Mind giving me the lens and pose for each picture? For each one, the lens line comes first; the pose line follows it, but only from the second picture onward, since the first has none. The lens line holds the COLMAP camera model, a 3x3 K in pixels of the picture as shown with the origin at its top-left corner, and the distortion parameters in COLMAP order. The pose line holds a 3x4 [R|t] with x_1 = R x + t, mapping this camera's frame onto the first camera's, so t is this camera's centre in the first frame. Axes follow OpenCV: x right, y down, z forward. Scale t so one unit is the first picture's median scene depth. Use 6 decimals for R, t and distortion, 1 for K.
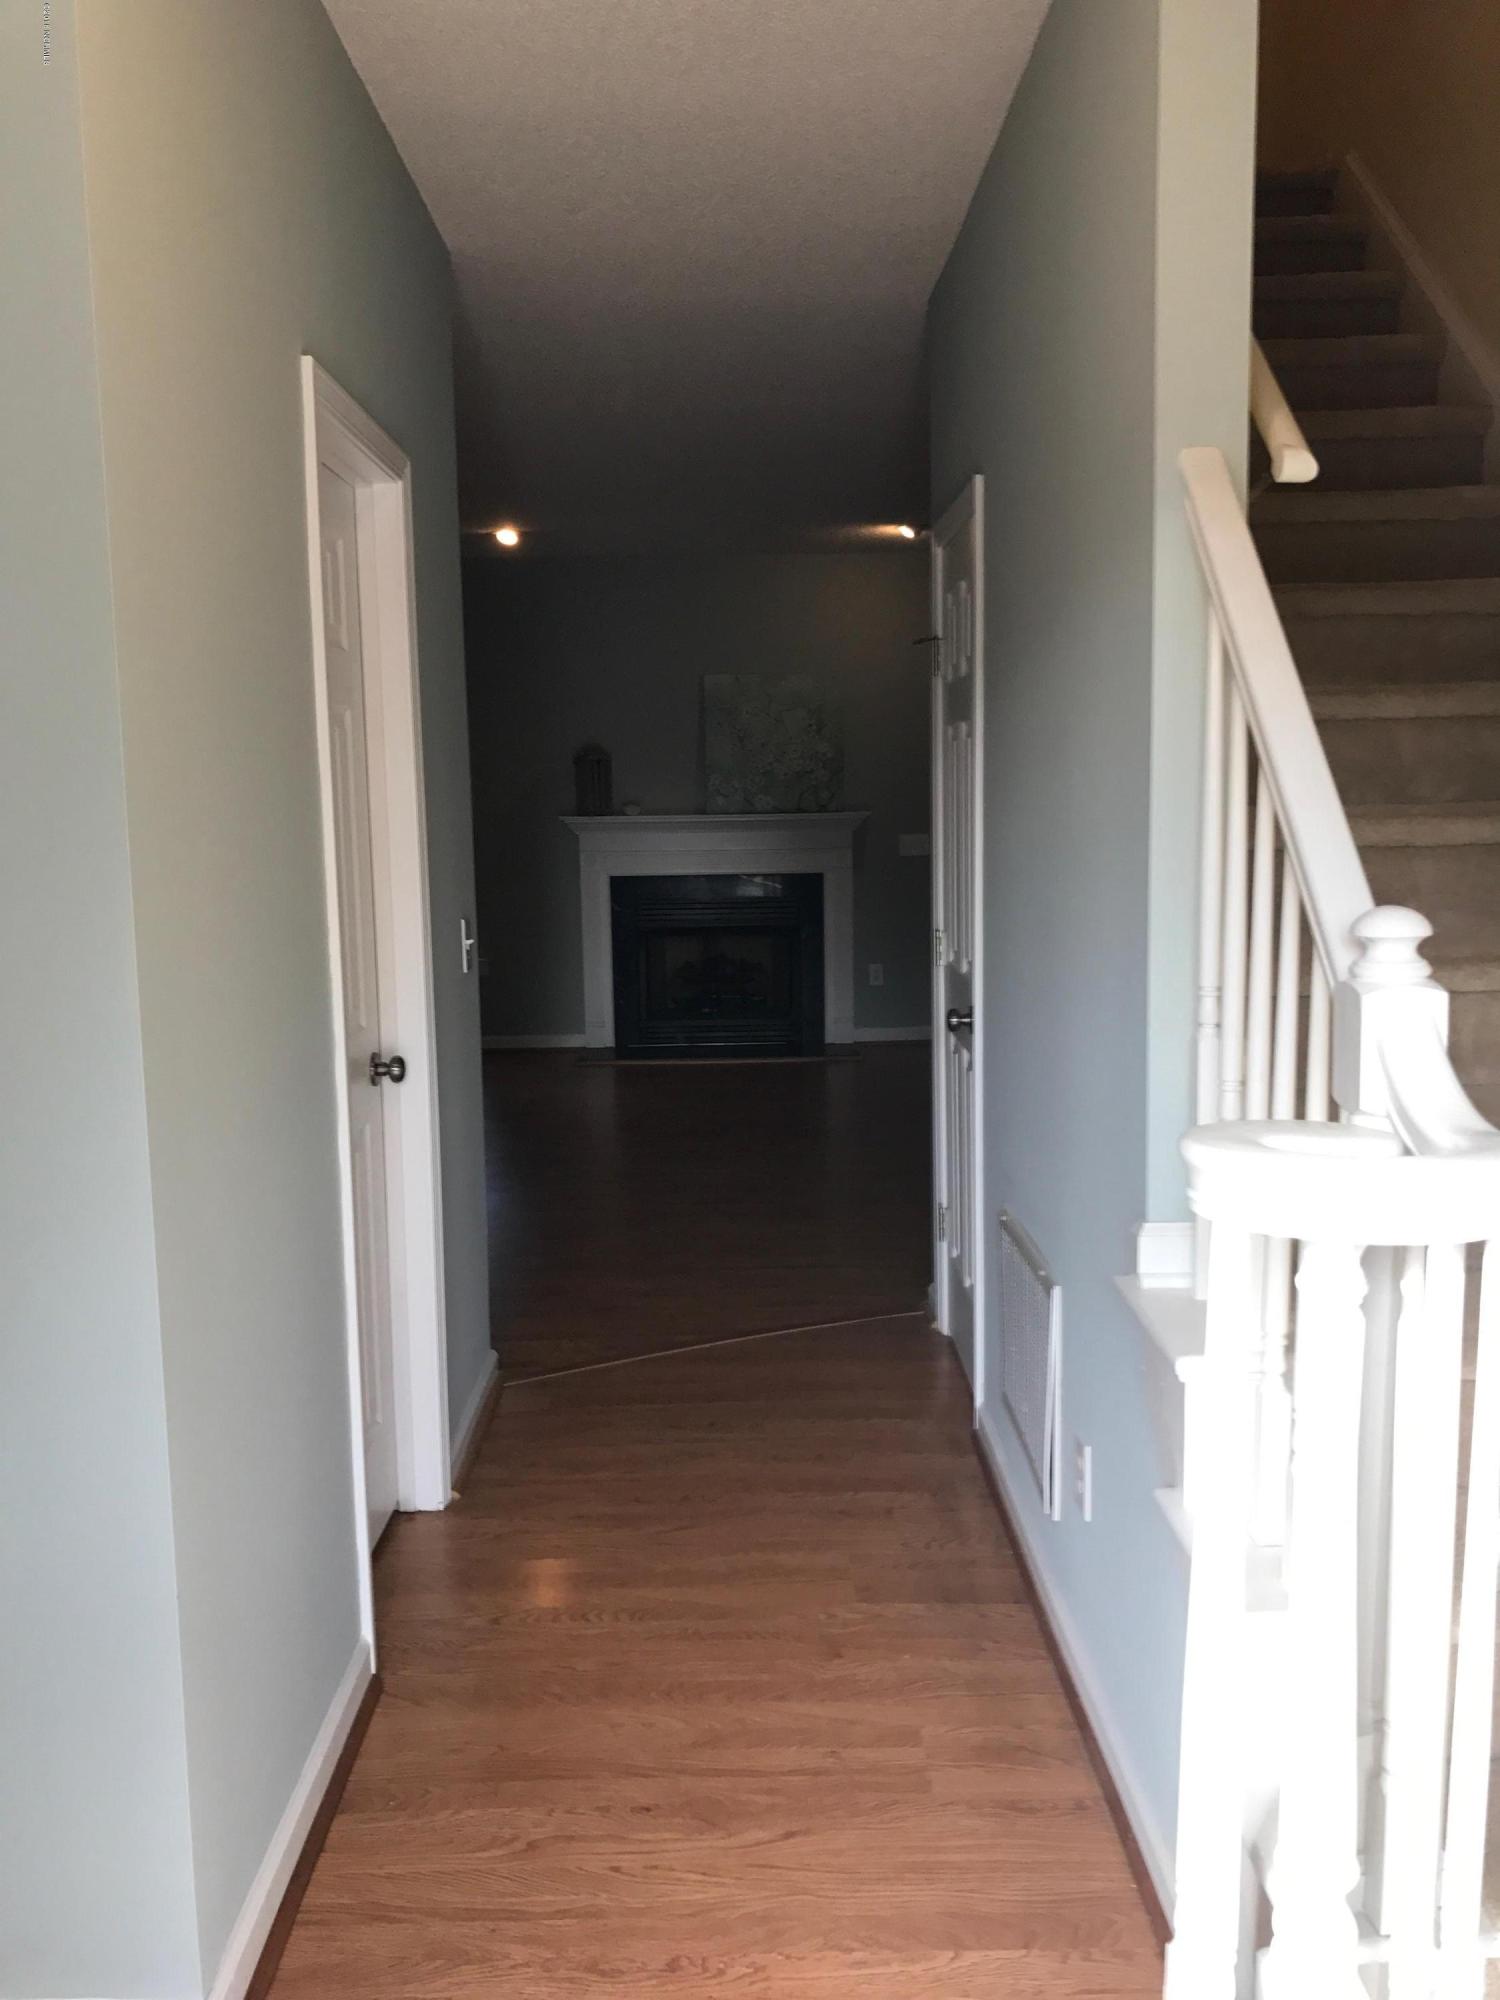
lens RADIAL K [[1656.2, 0, 750.0], [0, 1656.2, 1000.0], [0, 0, 1]] dist [0.076490, -0.094931]
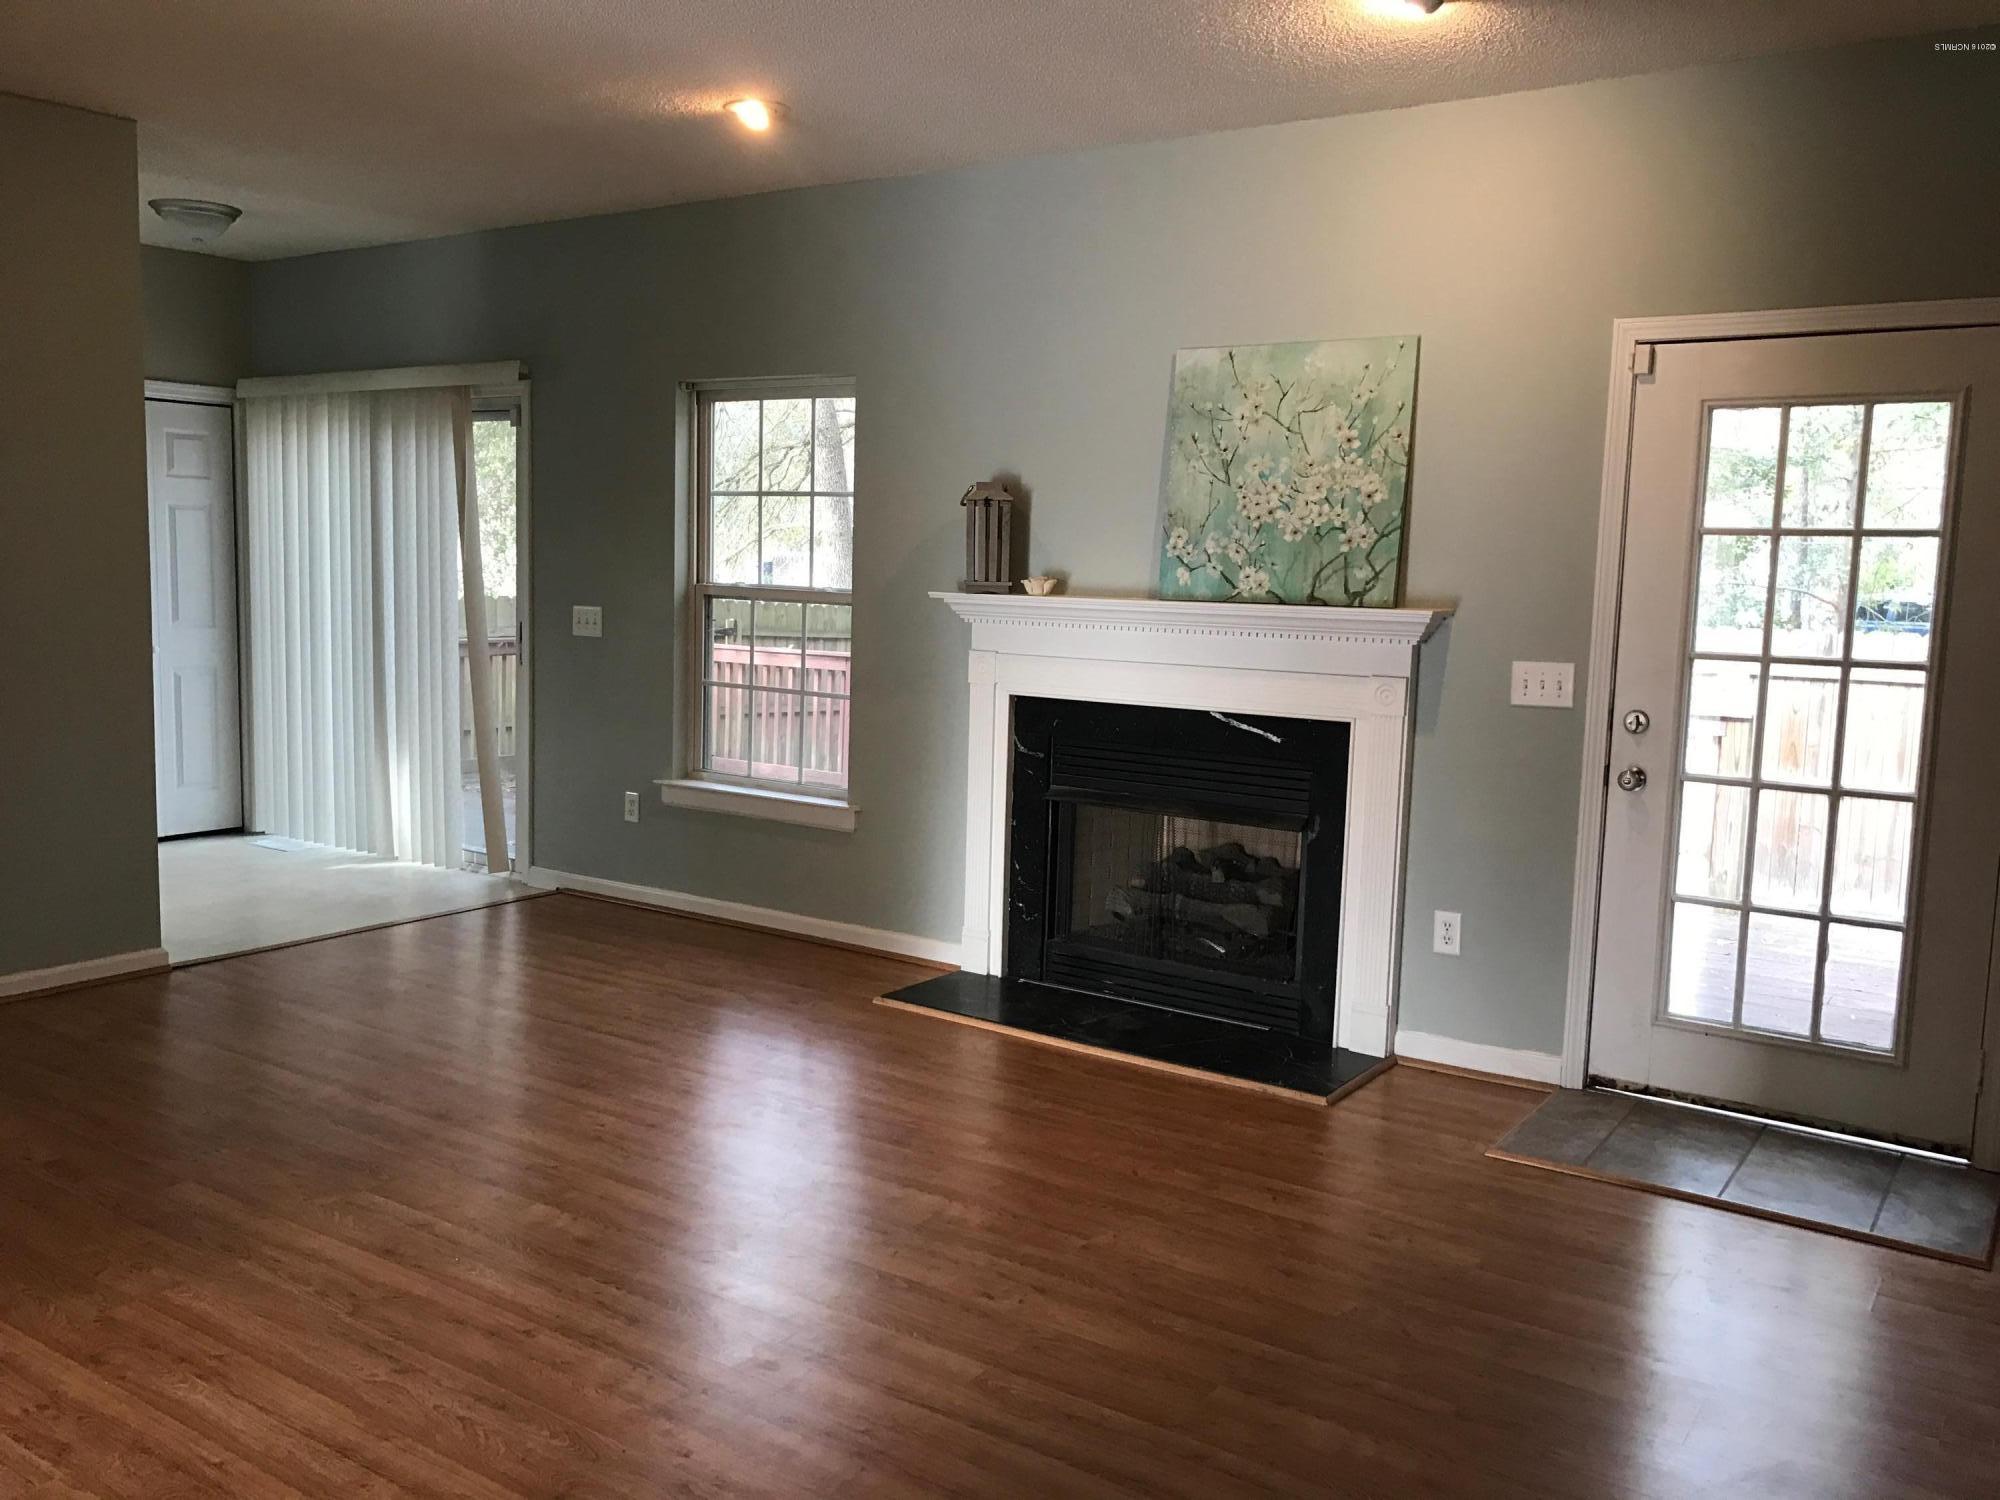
lens RADIAL K [[1656.2, 0, 945.1], [0, 1656.2, 741.4], [0, 0, 1]] dist [0.076490, -0.094931]
pose [[0.805954, 0.100977, -0.583303, 0.247700], [-0.115303, 0.993250, 0.012628, -0.063076], [0.580640, 0.057080, 0.812157, 0.505081]]
